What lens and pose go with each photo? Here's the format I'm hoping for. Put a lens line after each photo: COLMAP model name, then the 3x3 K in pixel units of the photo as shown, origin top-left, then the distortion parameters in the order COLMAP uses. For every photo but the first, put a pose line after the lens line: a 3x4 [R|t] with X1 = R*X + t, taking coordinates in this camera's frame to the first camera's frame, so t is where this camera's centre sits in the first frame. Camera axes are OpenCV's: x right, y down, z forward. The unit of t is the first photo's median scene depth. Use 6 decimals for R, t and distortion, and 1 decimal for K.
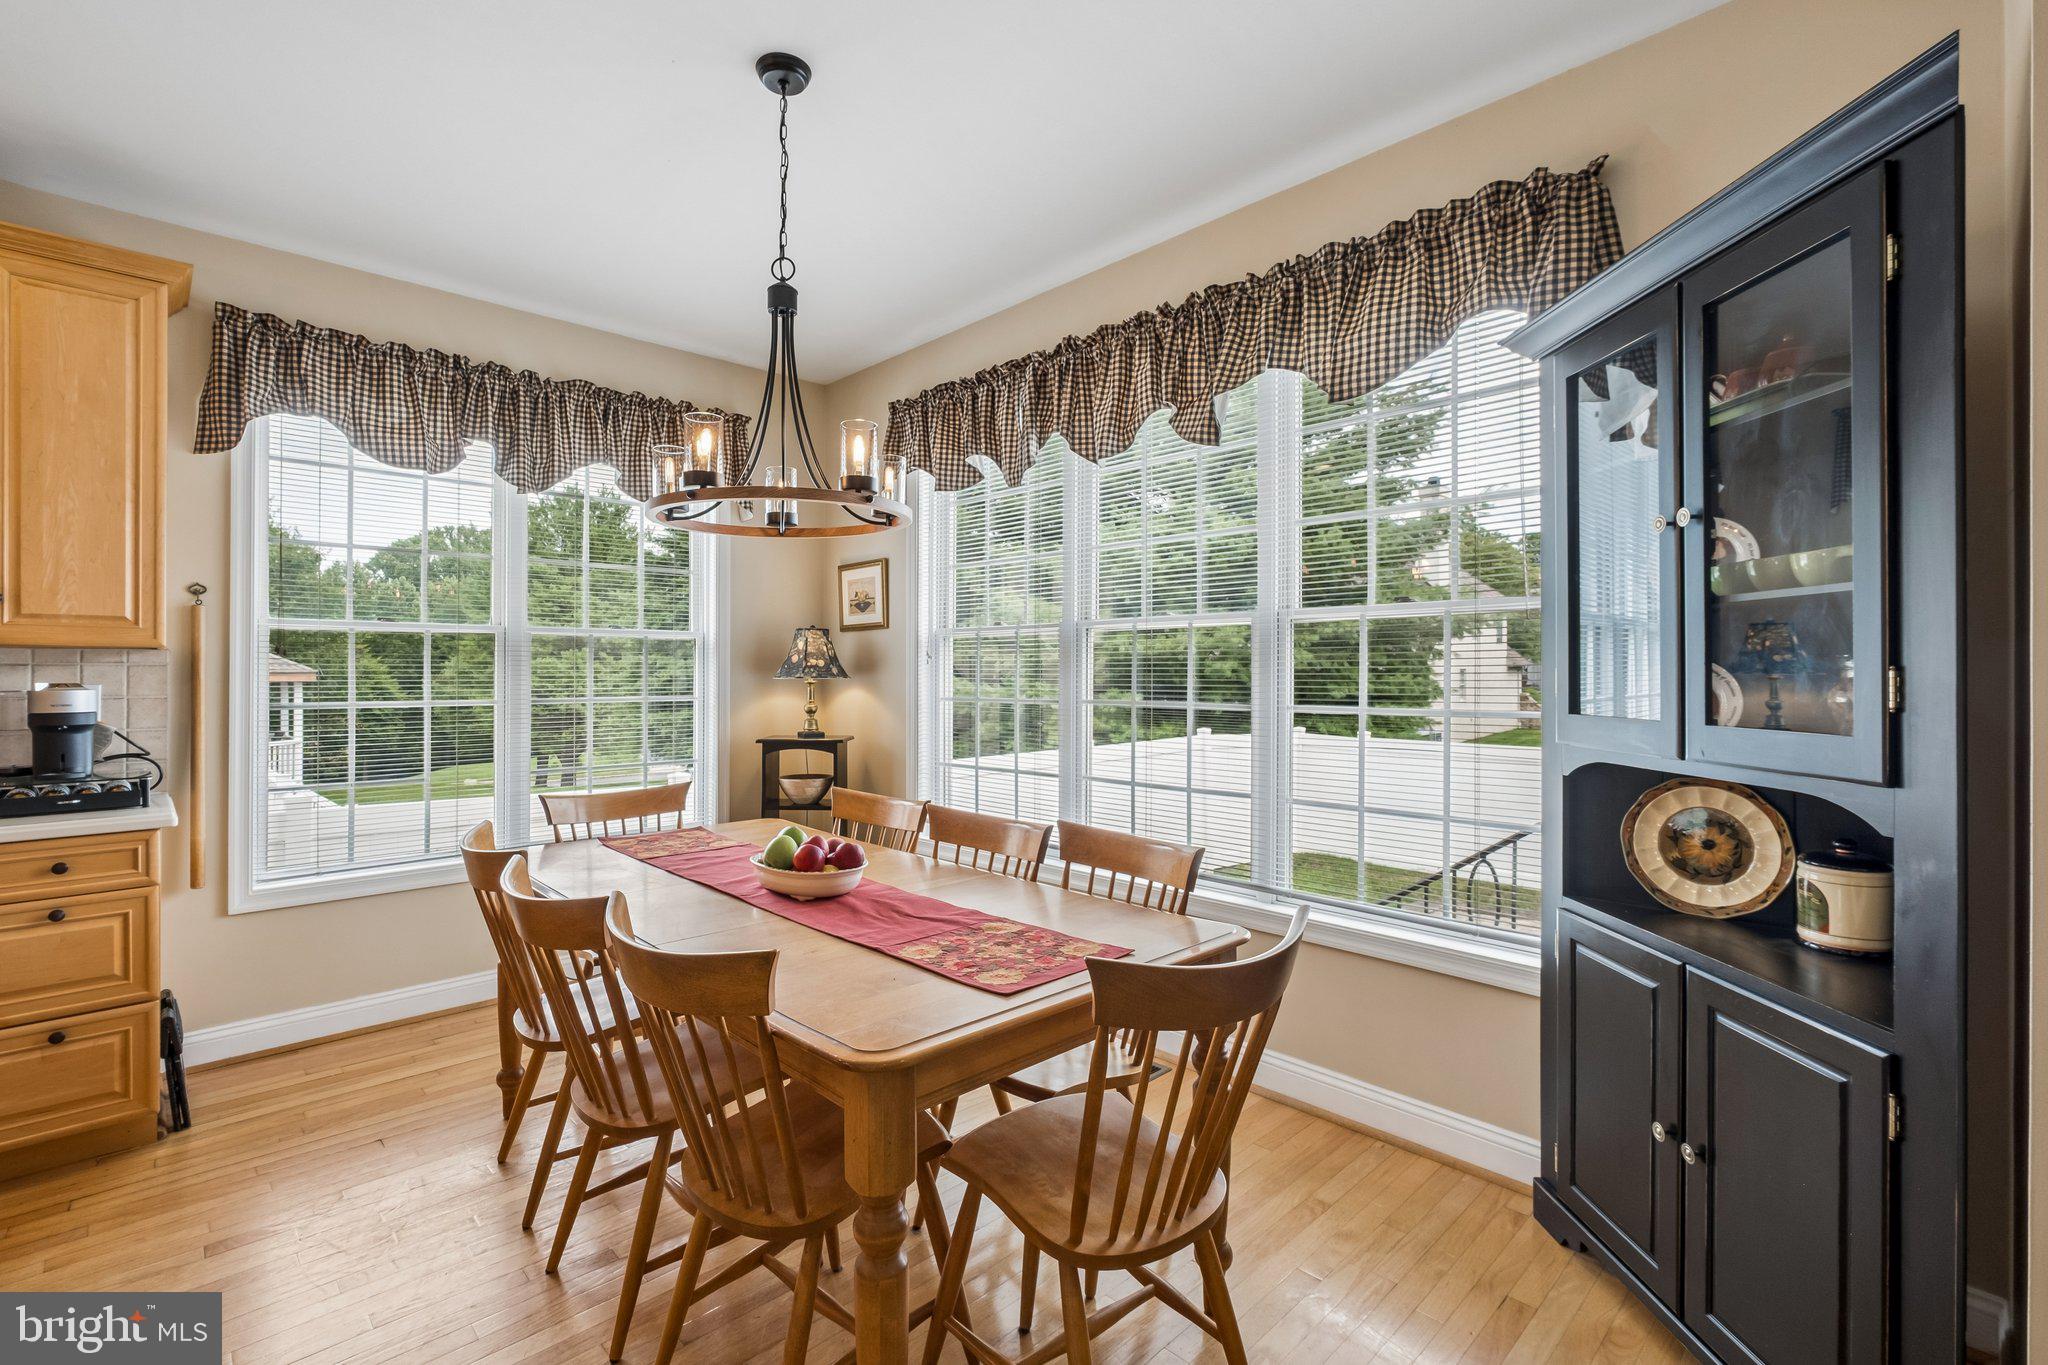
lens RADIAL K [[909.8, 0, 1002.9], [0, 909.8, 666.7], [0, 0, 1]] dist [-0.002126, 0.000082]
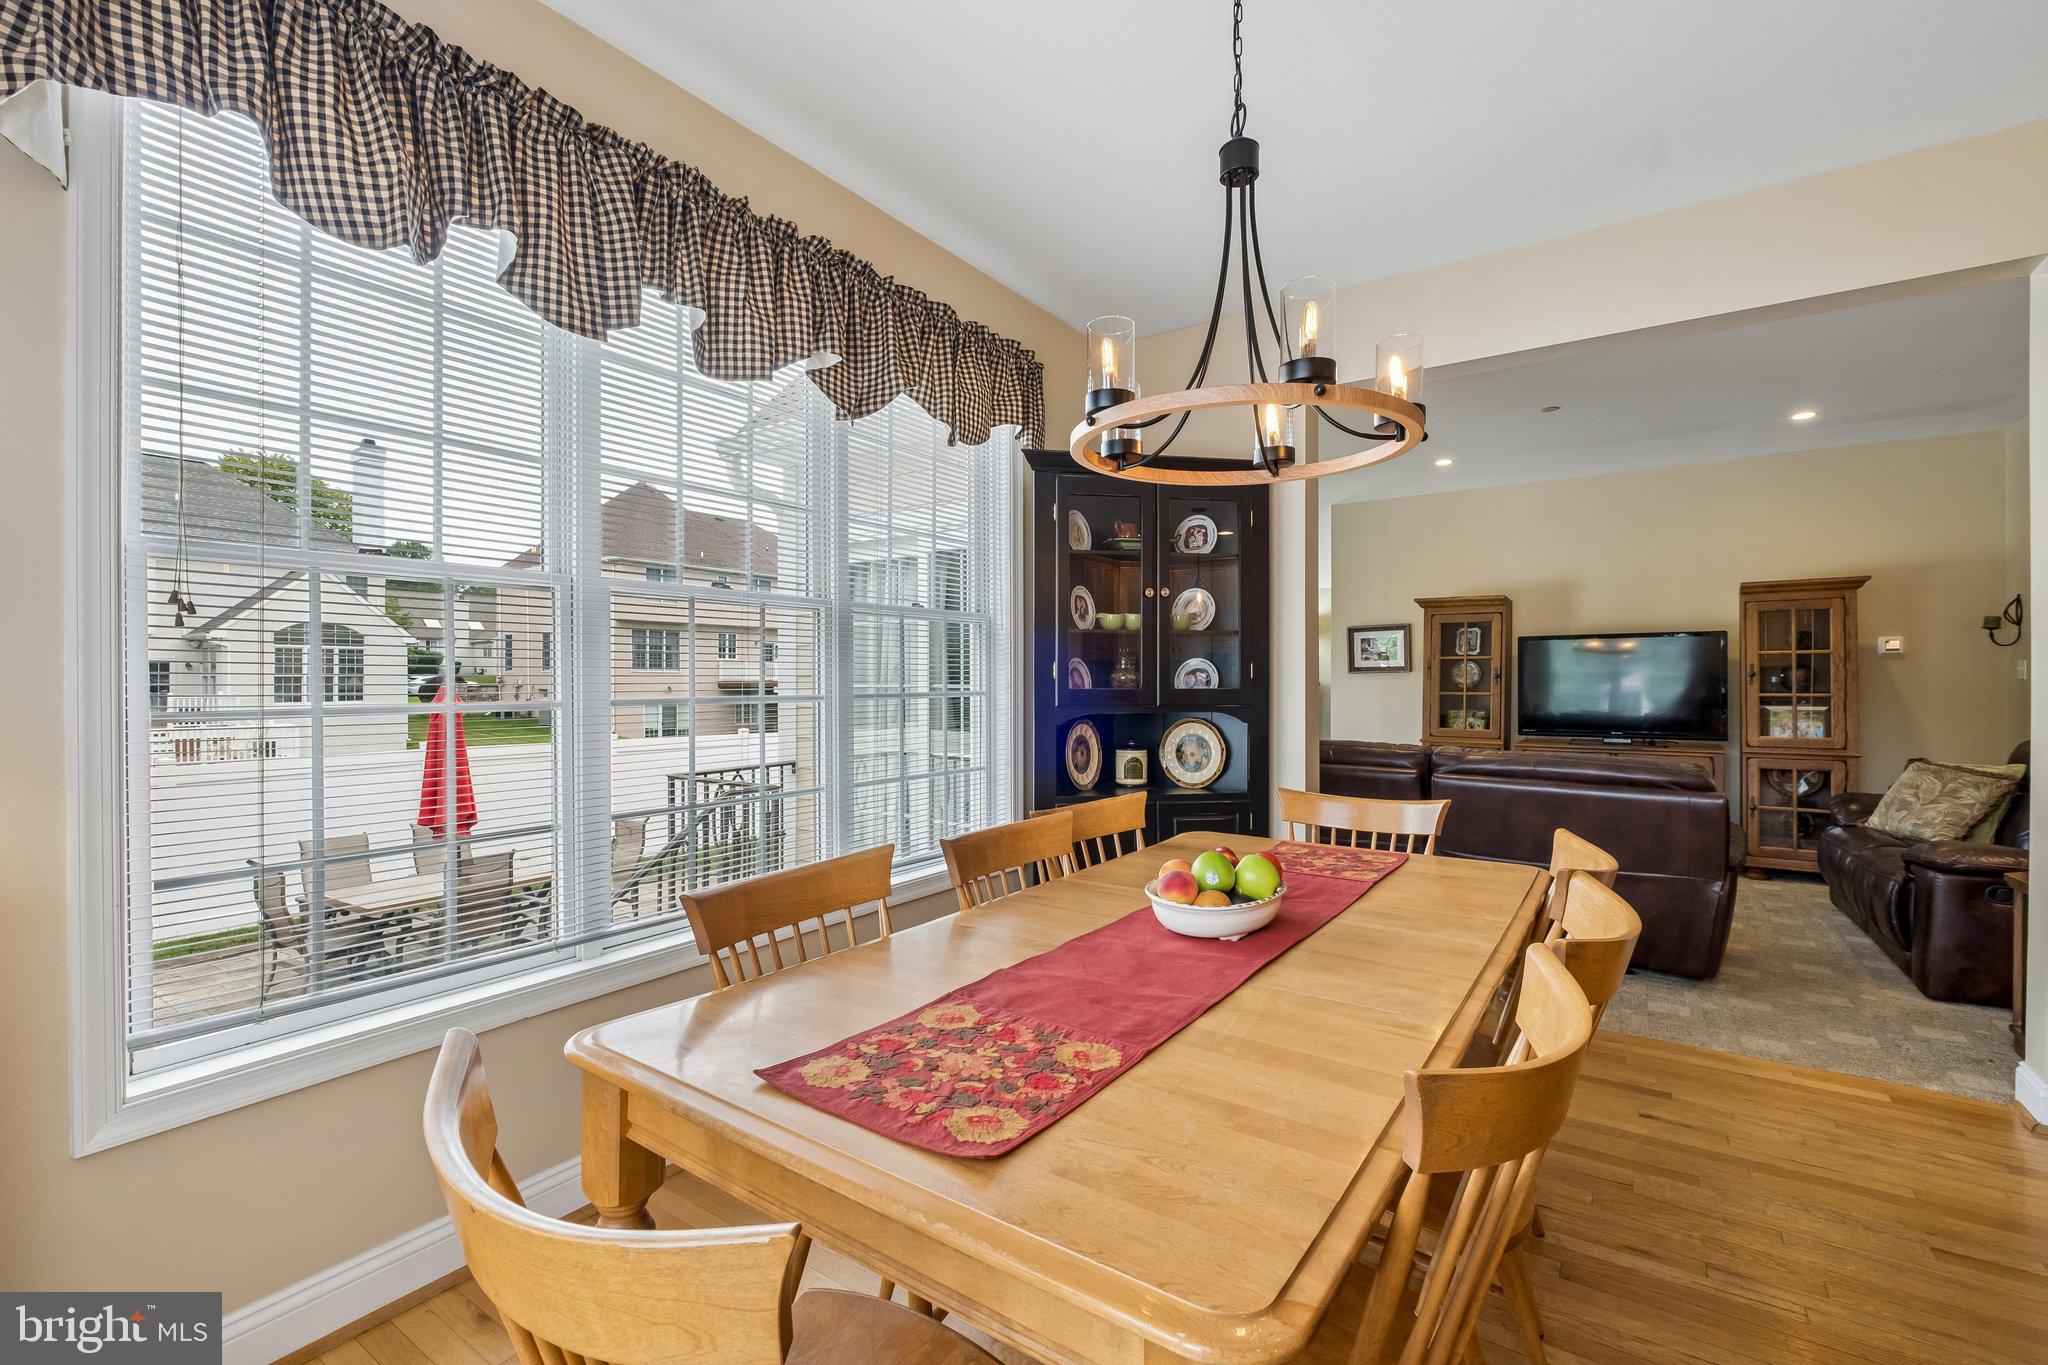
lens RADIAL K [[886.9, 0, 1014.6], [0, 886.9, 682.1], [0, 0, 1]] dist [0.001445, 0.000254]
pose [[-0.194600, -0.003443, 0.980877, -0.798704], [-0.004405, 0.999987, 0.002636, 0.028318], [-0.980873, -0.003808, -0.194612, 1.117123]]
